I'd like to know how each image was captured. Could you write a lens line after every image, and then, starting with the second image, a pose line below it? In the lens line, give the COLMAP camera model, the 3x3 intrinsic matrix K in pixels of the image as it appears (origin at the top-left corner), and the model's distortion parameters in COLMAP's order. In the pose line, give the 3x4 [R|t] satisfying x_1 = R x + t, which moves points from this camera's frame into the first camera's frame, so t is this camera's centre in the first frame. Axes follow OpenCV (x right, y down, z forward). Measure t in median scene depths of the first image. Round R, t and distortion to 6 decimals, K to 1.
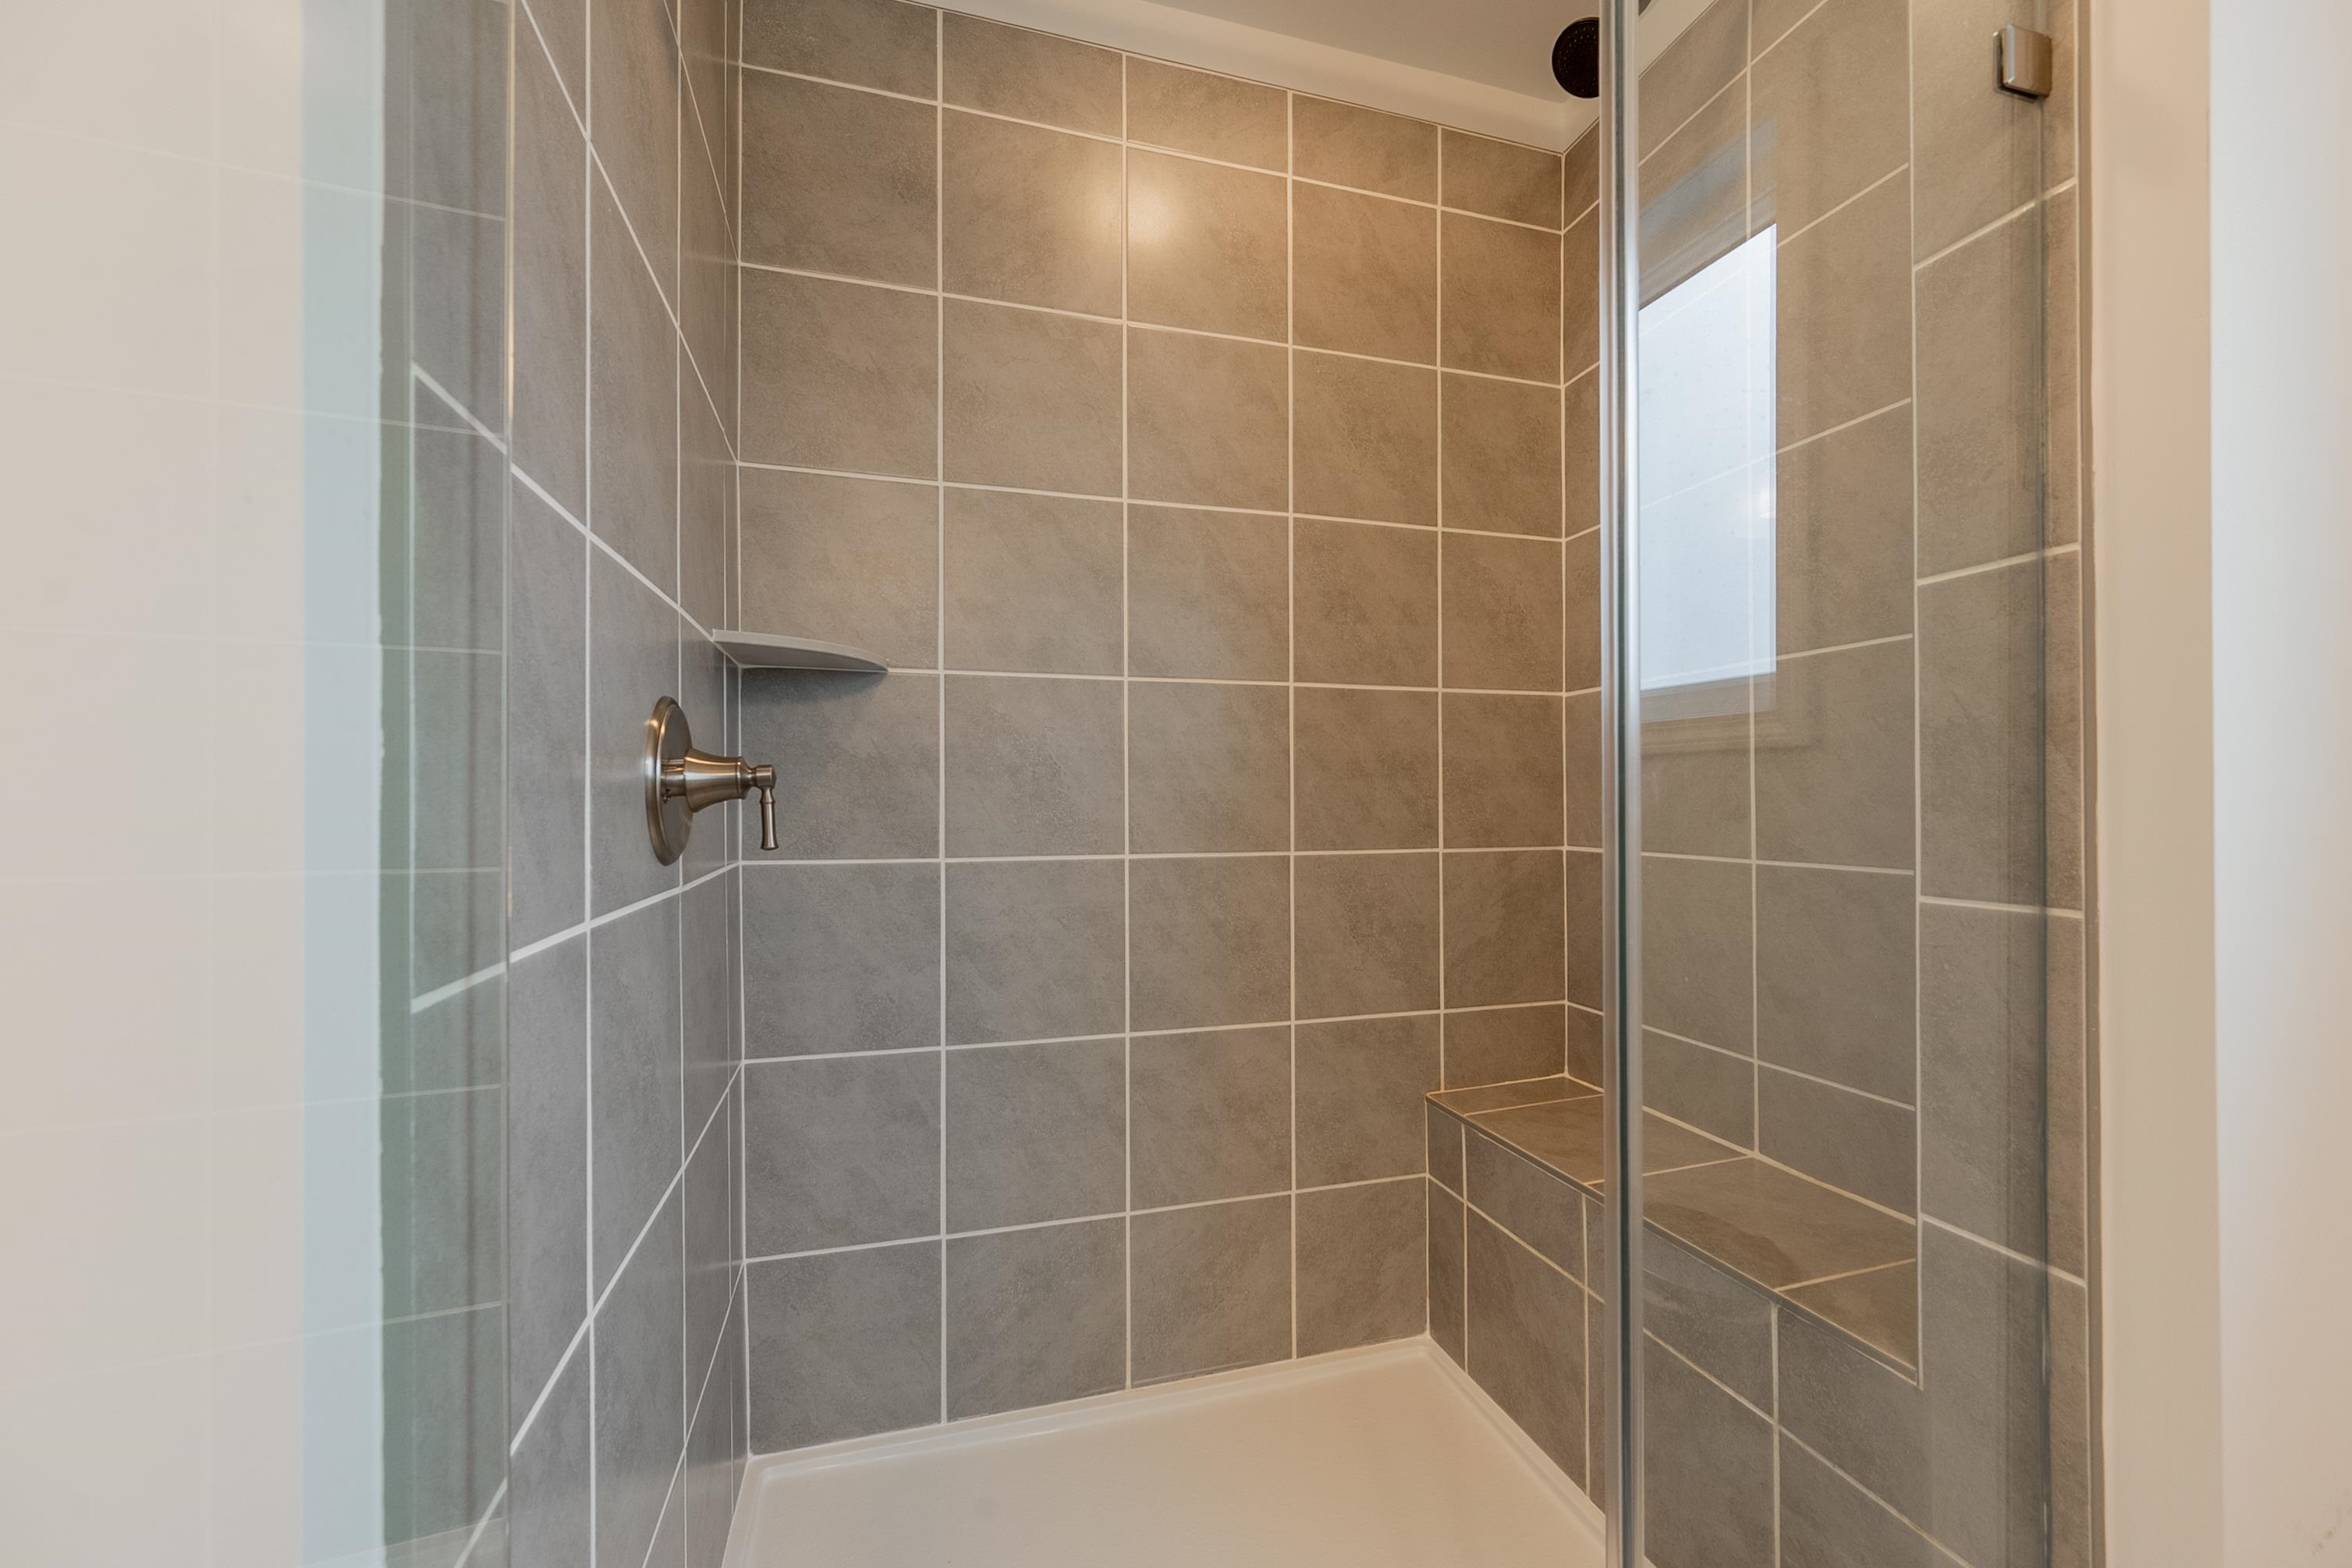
lens RADIAL K [[943.2, 0, 1175.6], [0, 943.2, 800.6], [0, 0, 1]] dist [0.000366, 0.001082]
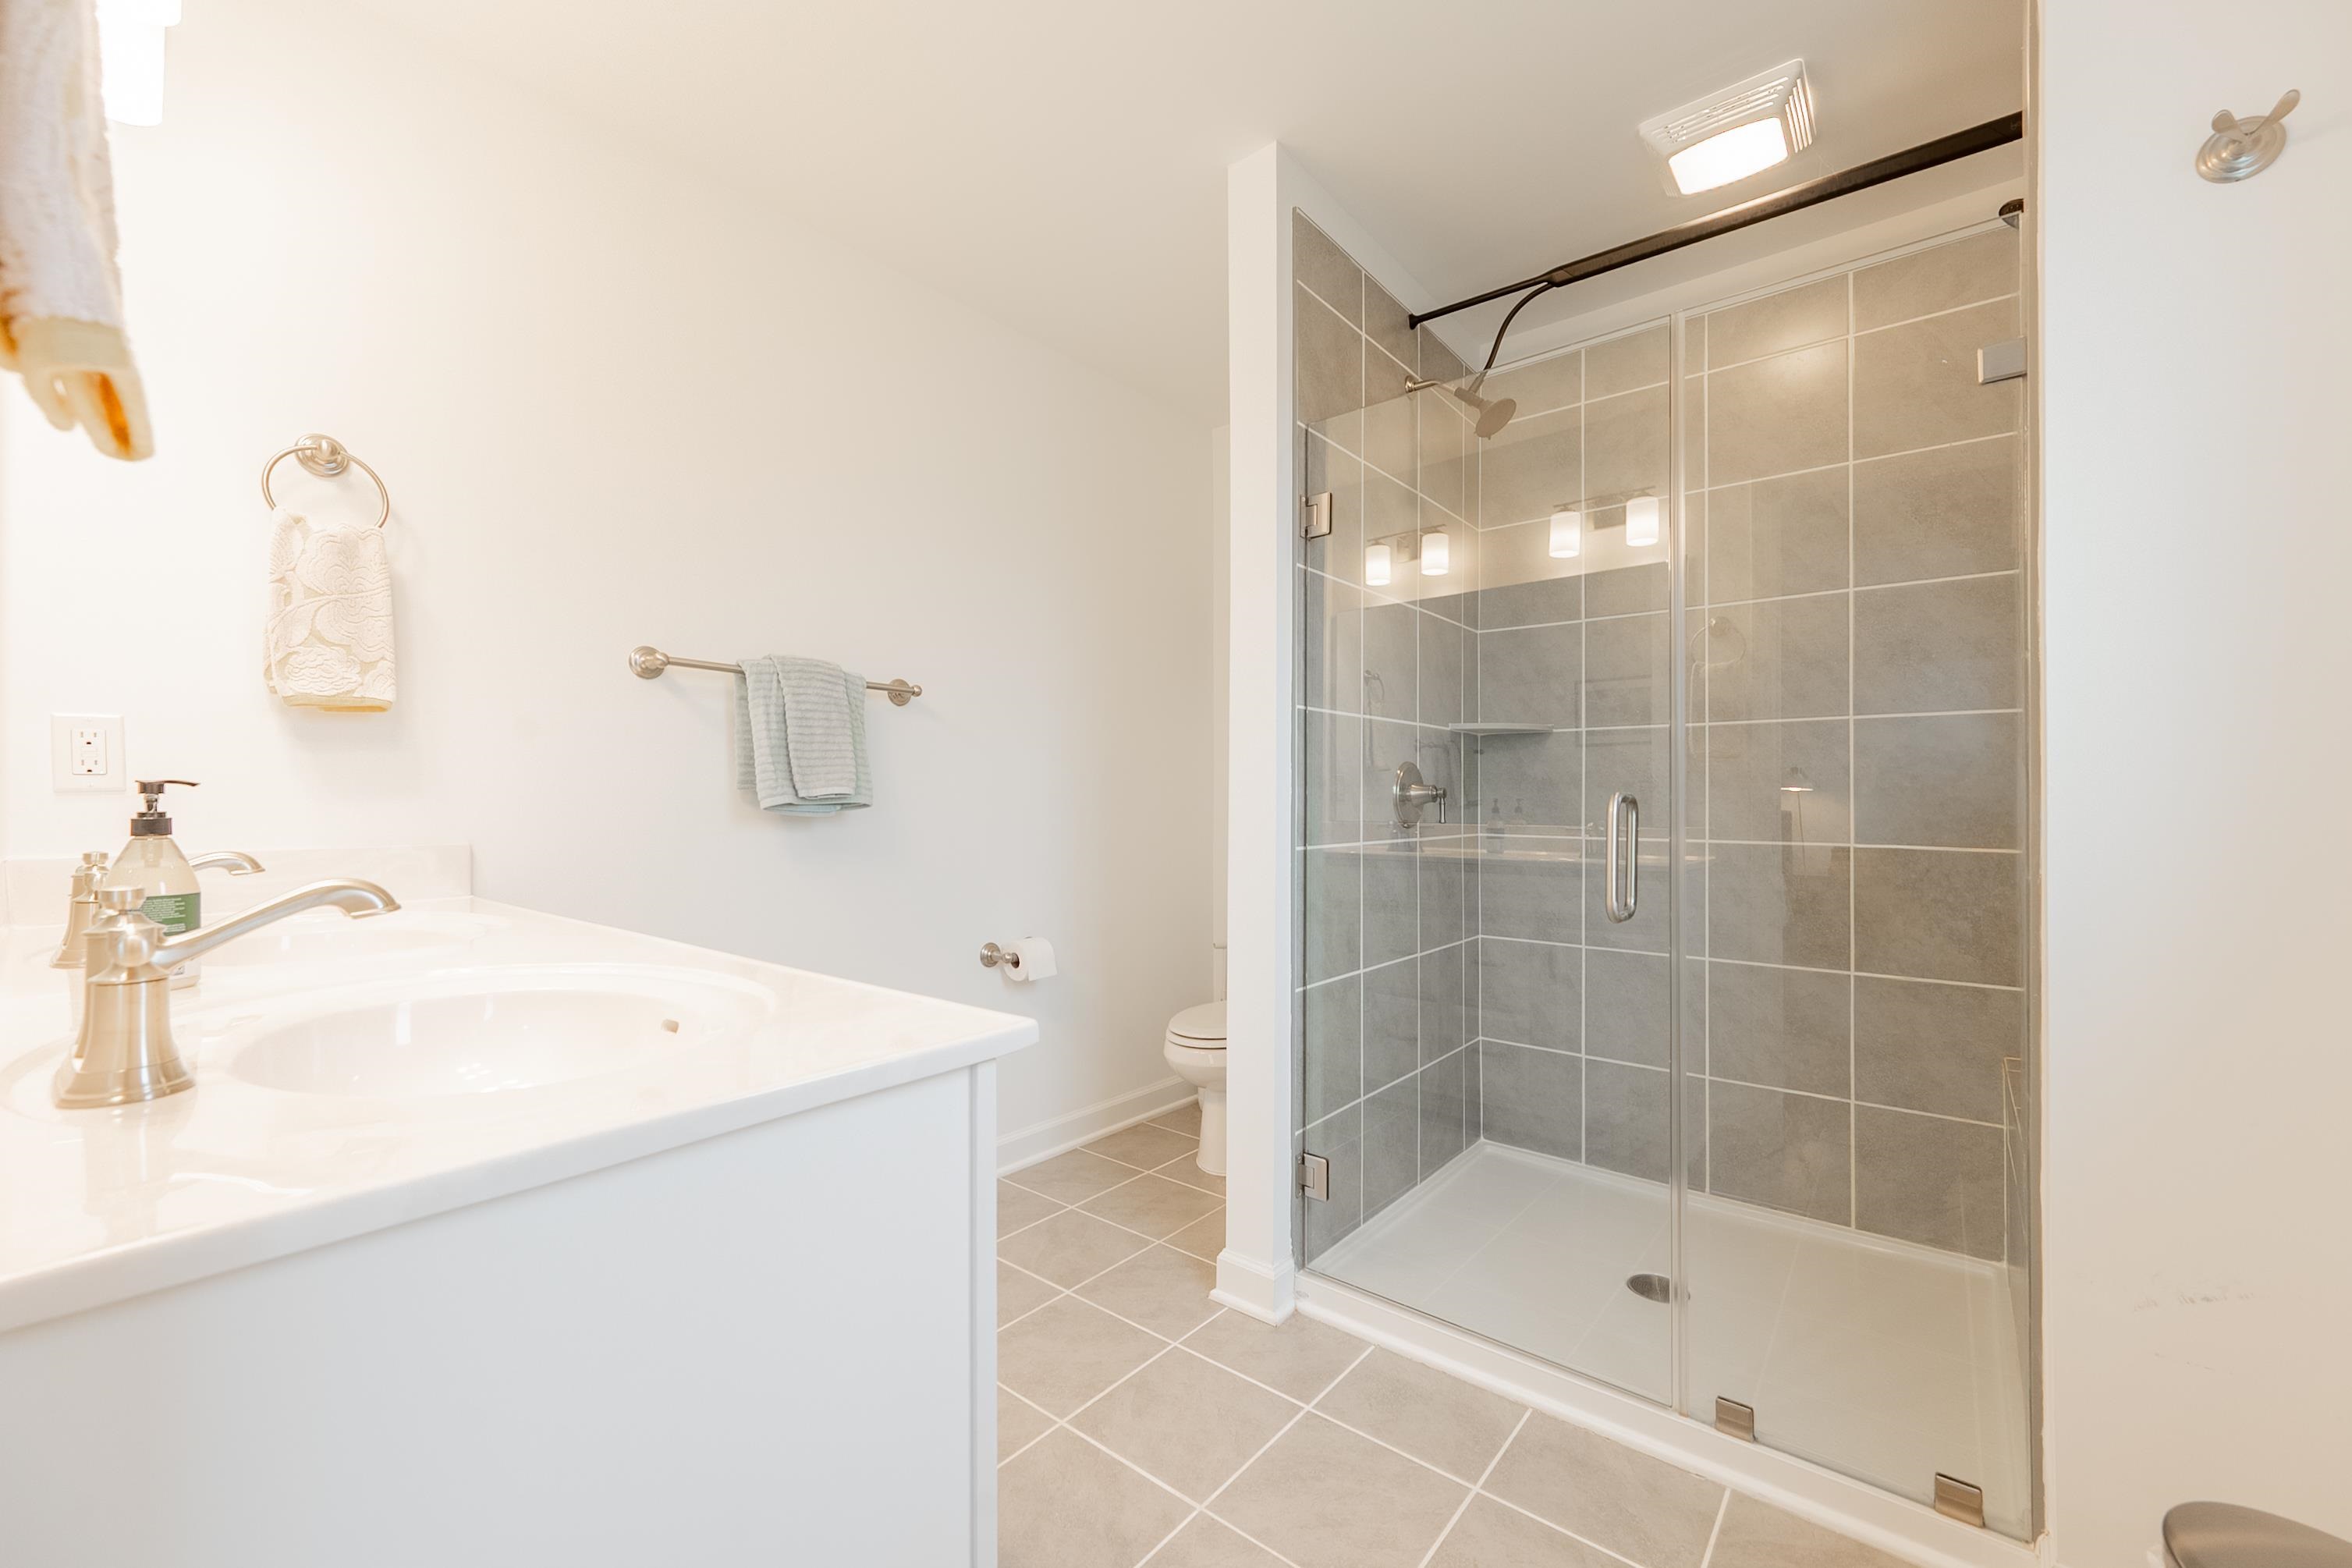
lens RADIAL K [[943.2, 0, 1176.8], [0, 943.2, 779.8], [0, 0, 1]] dist [0.000366, 0.001082]
pose [[0.554630, -0.015550, -0.831951, 0.721691], [-0.006053, 0.999724, -0.022720, 0.000279], [0.832075, 0.017637, 0.554383, -0.539624]]
